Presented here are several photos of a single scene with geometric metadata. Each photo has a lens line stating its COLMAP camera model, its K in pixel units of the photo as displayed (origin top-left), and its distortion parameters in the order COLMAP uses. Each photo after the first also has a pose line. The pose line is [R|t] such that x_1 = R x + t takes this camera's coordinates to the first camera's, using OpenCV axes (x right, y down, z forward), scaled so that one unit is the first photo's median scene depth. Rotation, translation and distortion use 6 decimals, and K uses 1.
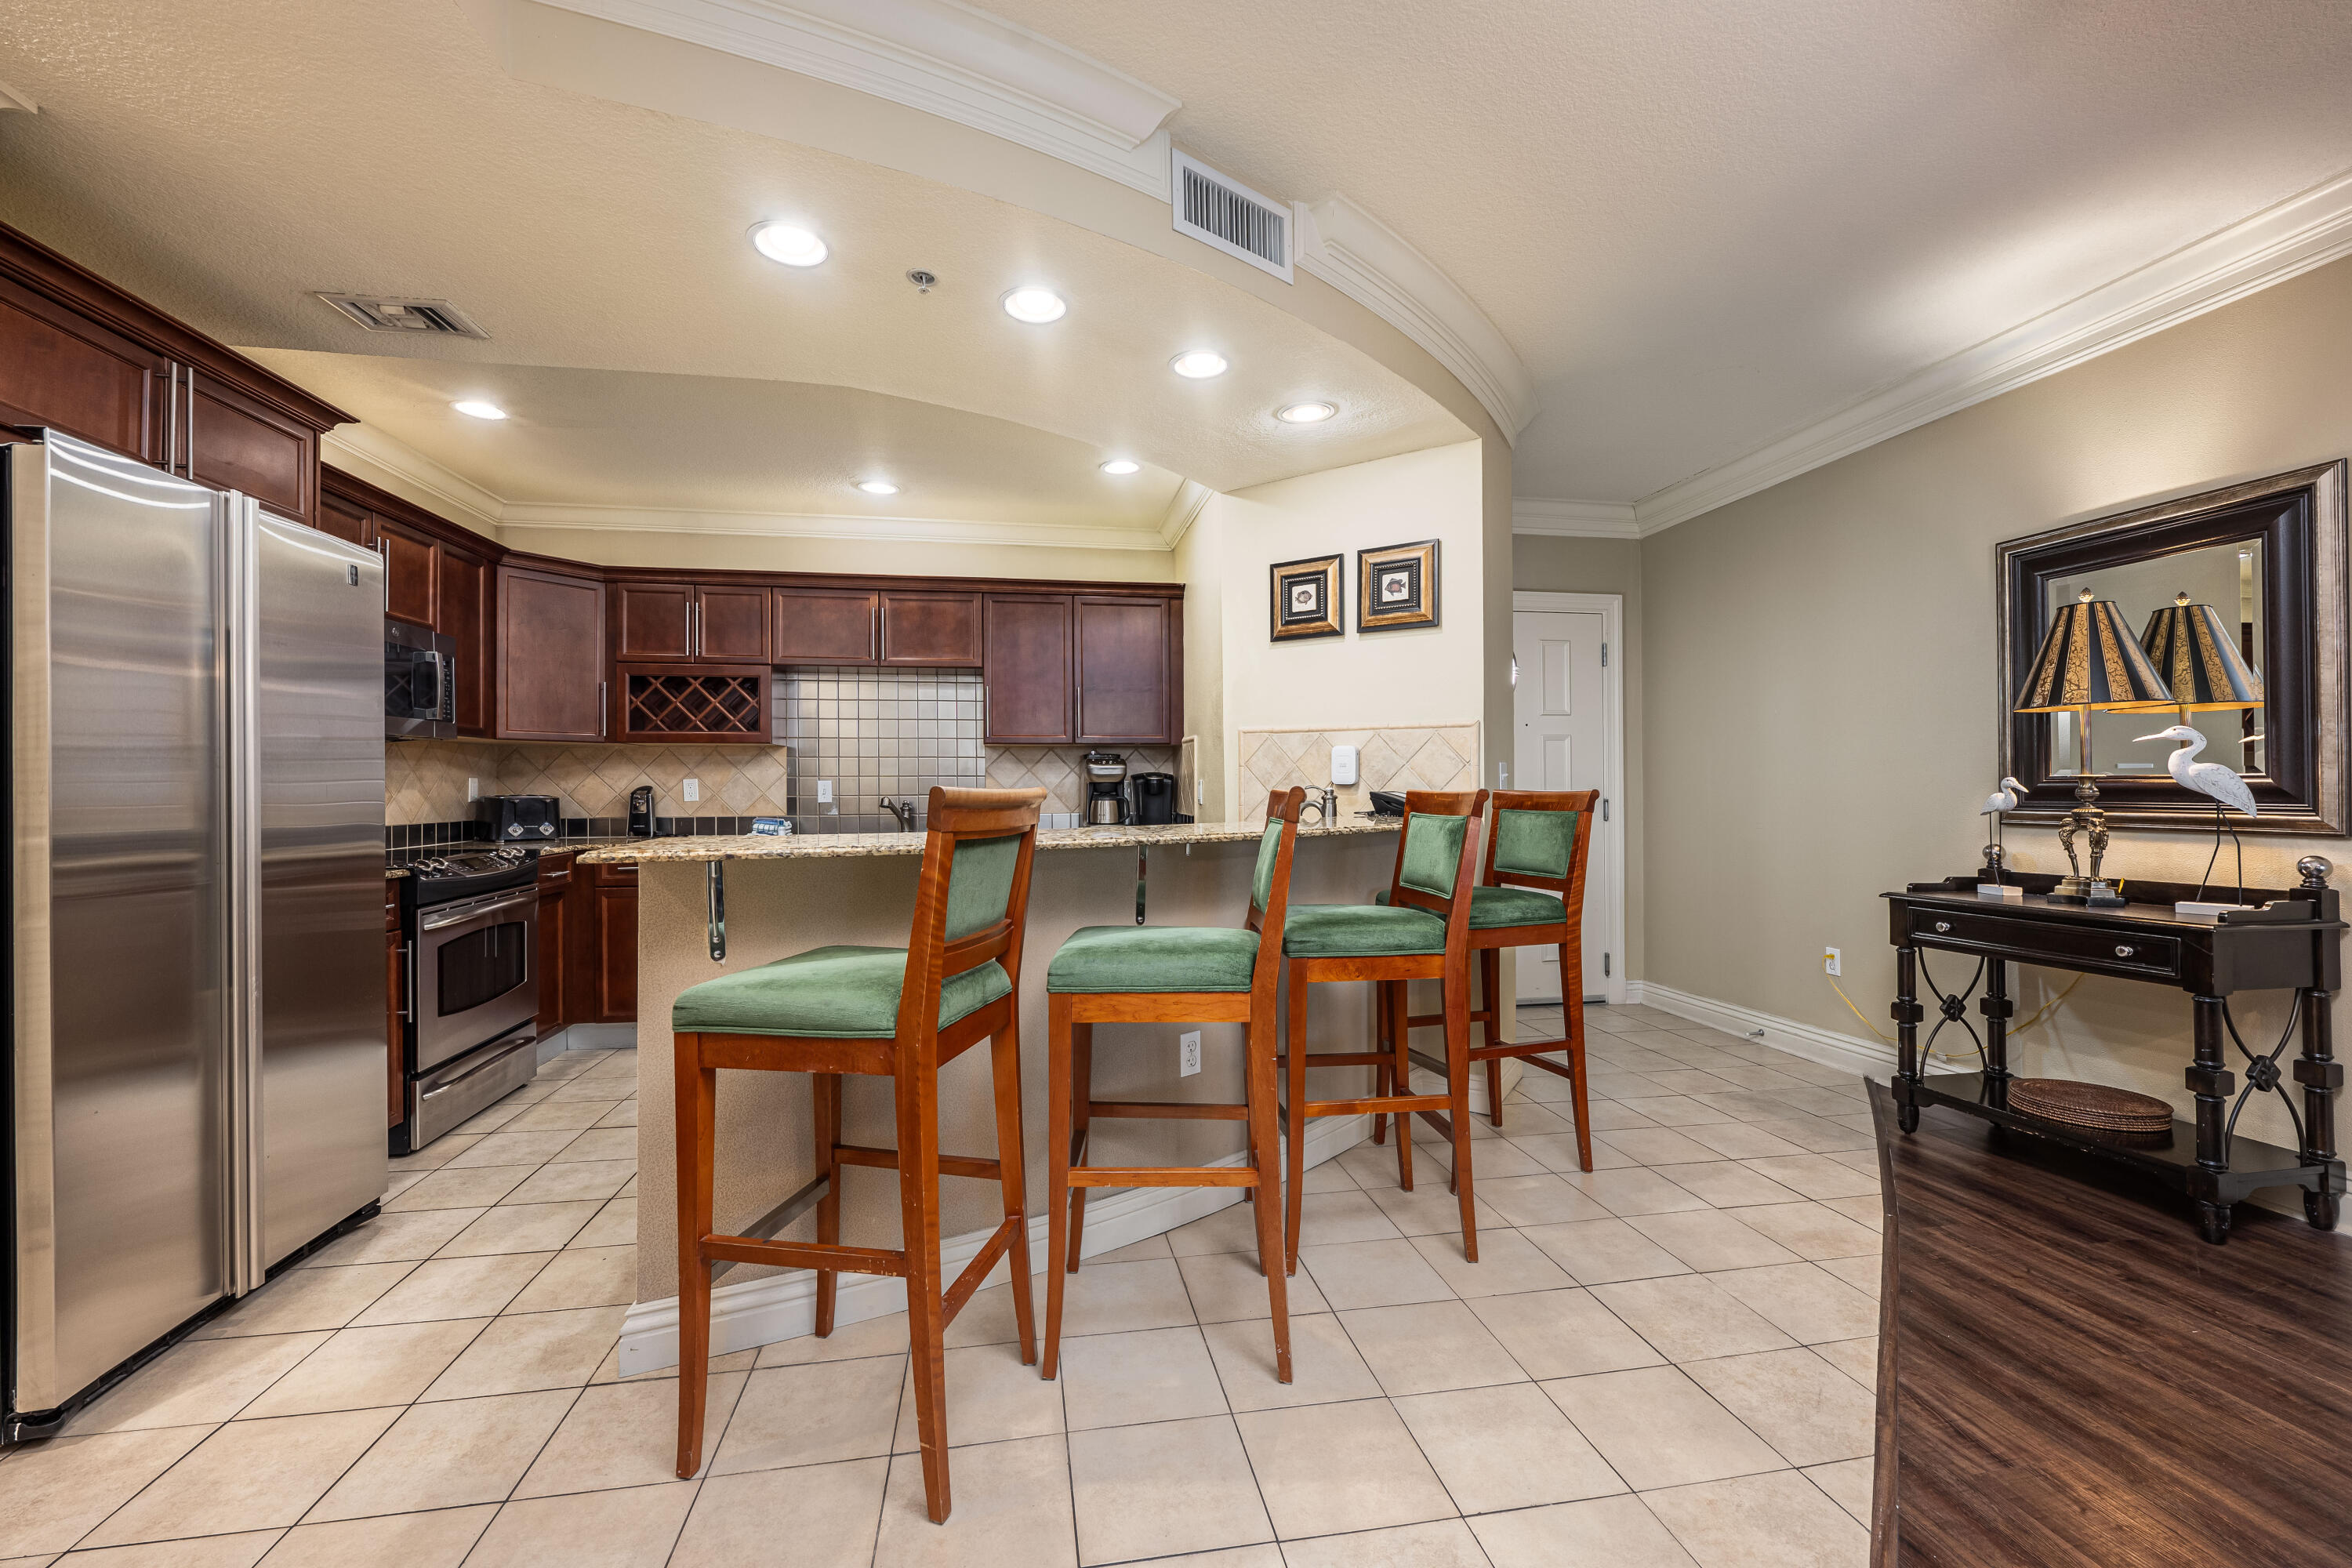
lens RADIAL K [[947.4, 0, 1177.3], [0, 947.4, 773.9], [0, 0, 1]] dist [-0.006440, 0.001041]
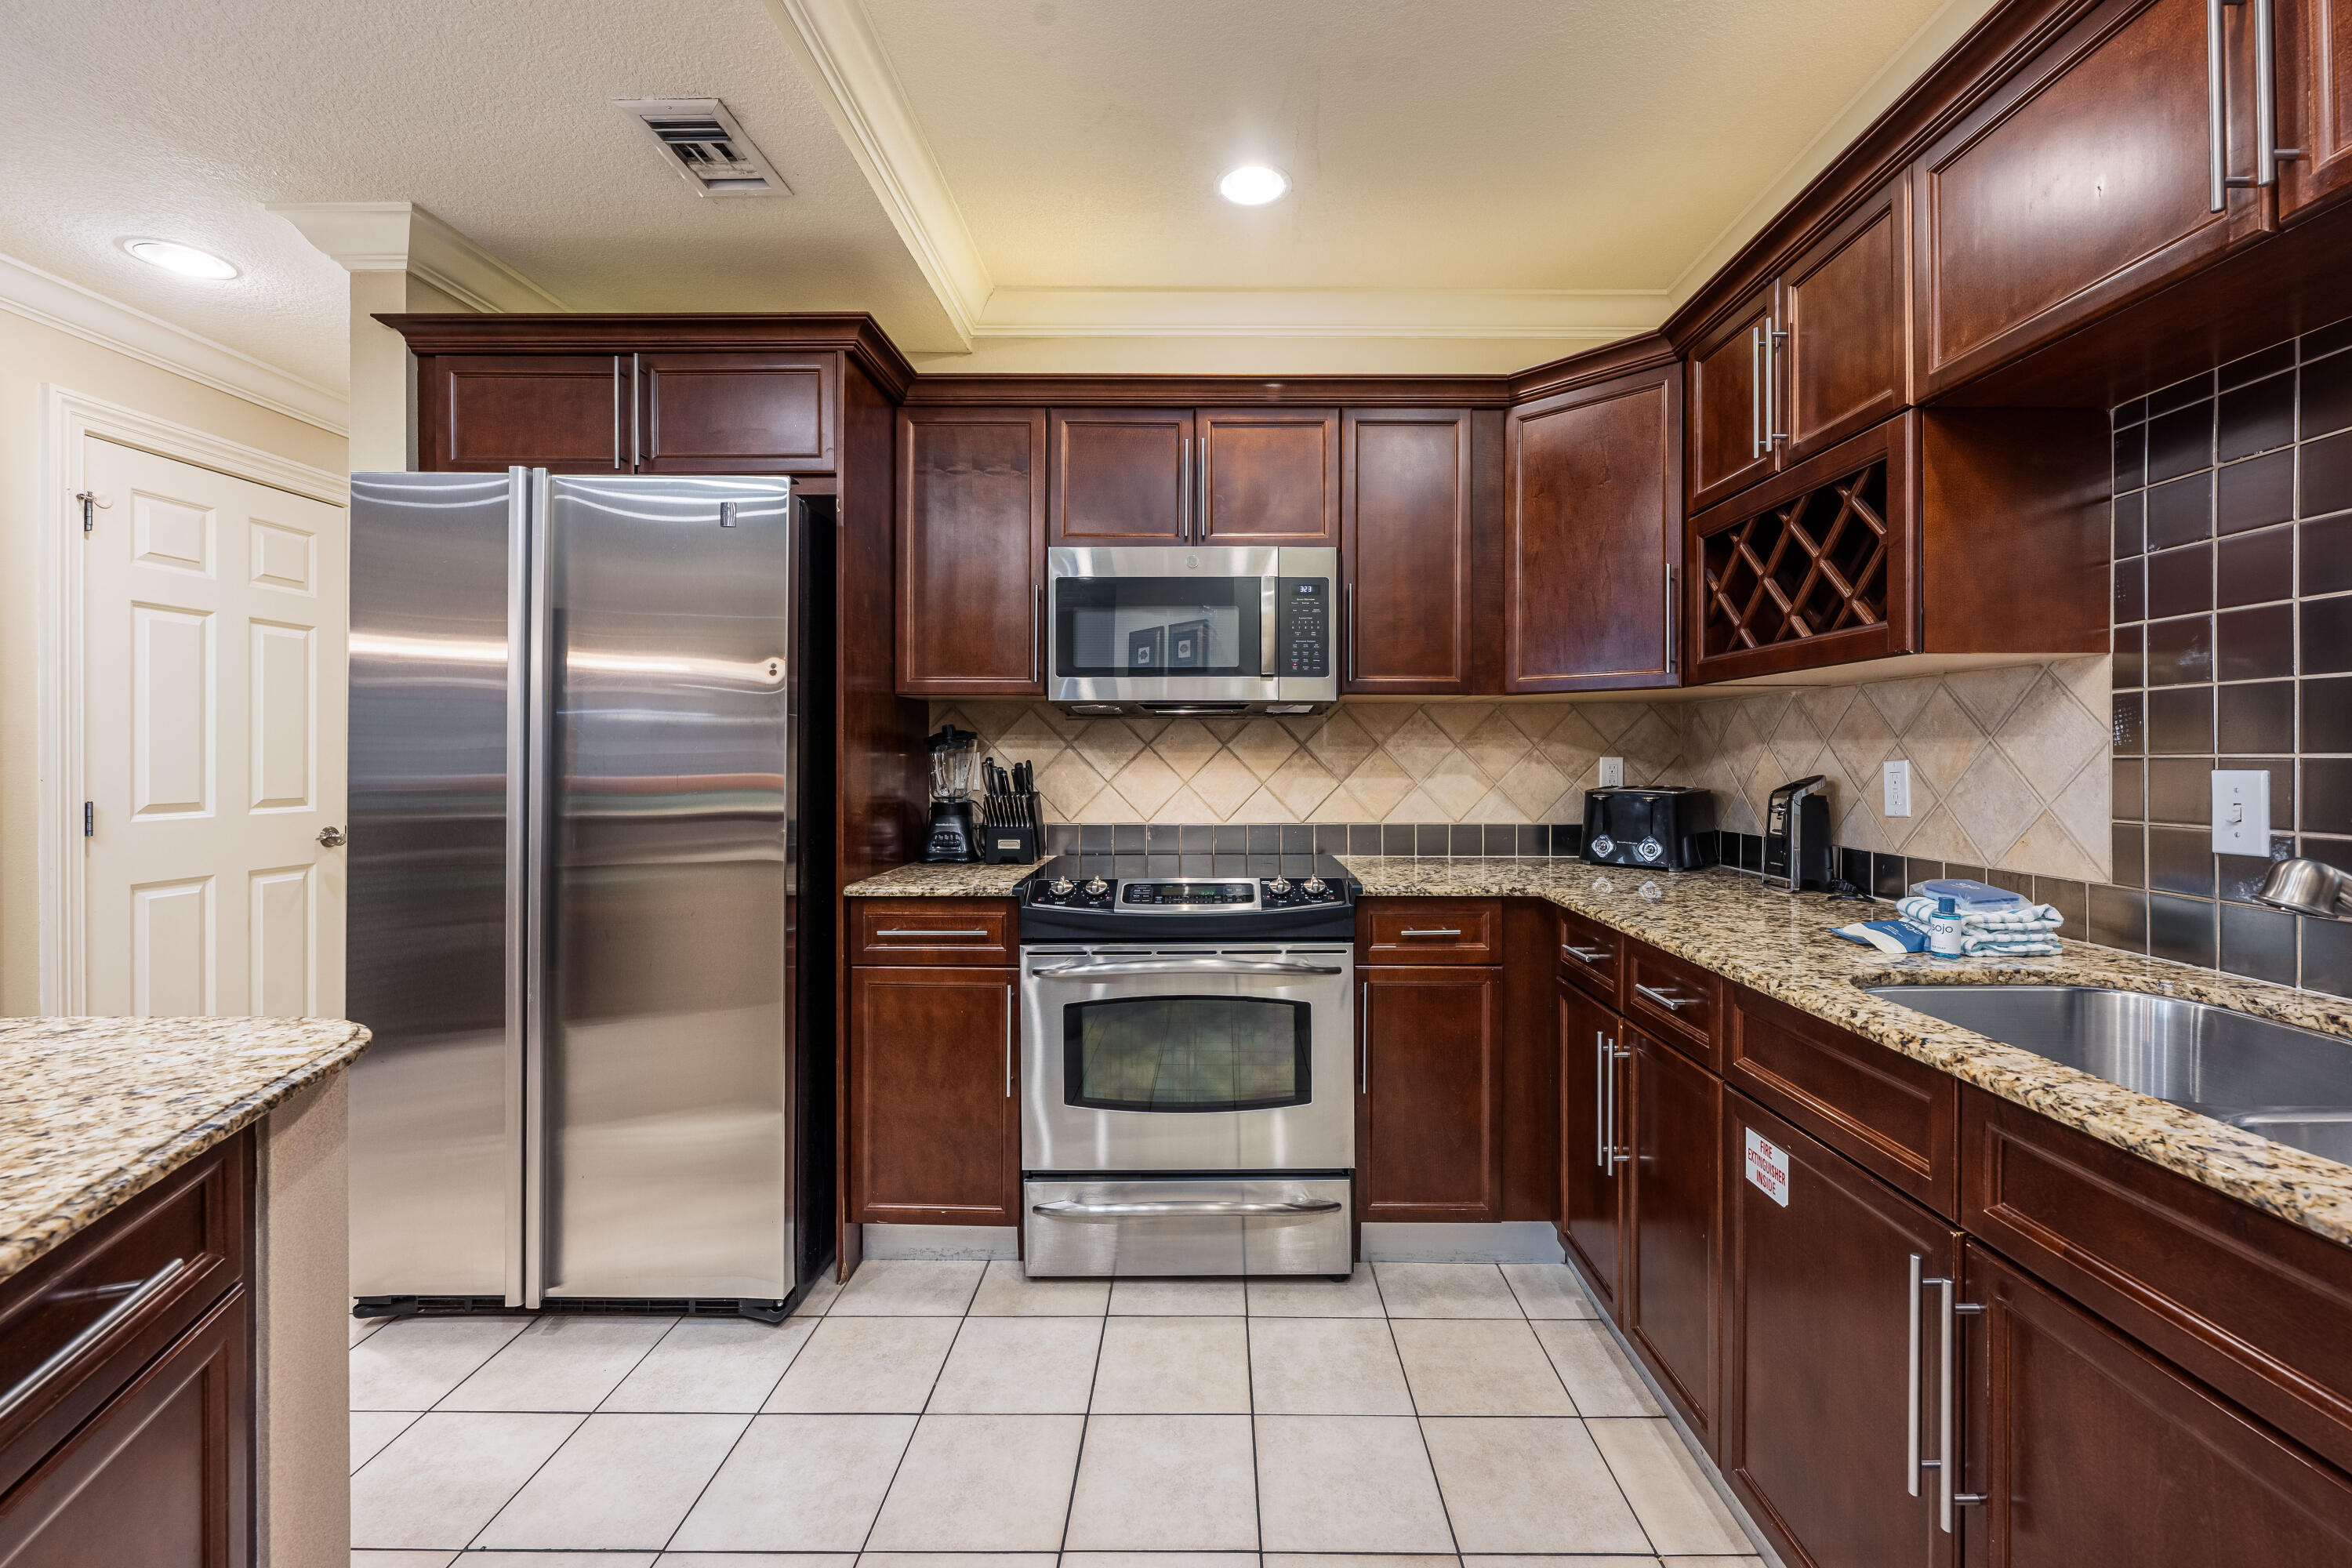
lens RADIAL K [[947.4, 0, 1198.9], [0, 947.4, 753.4], [0, 0, 1]] dist [-0.006440, 0.001041]
pose [[-0.172047, 0.002378, -0.985086, -0.083257], [0.008832, 0.999961, 0.000871, -0.000994], [0.985049, -0.008550, -0.172061, 0.911564]]
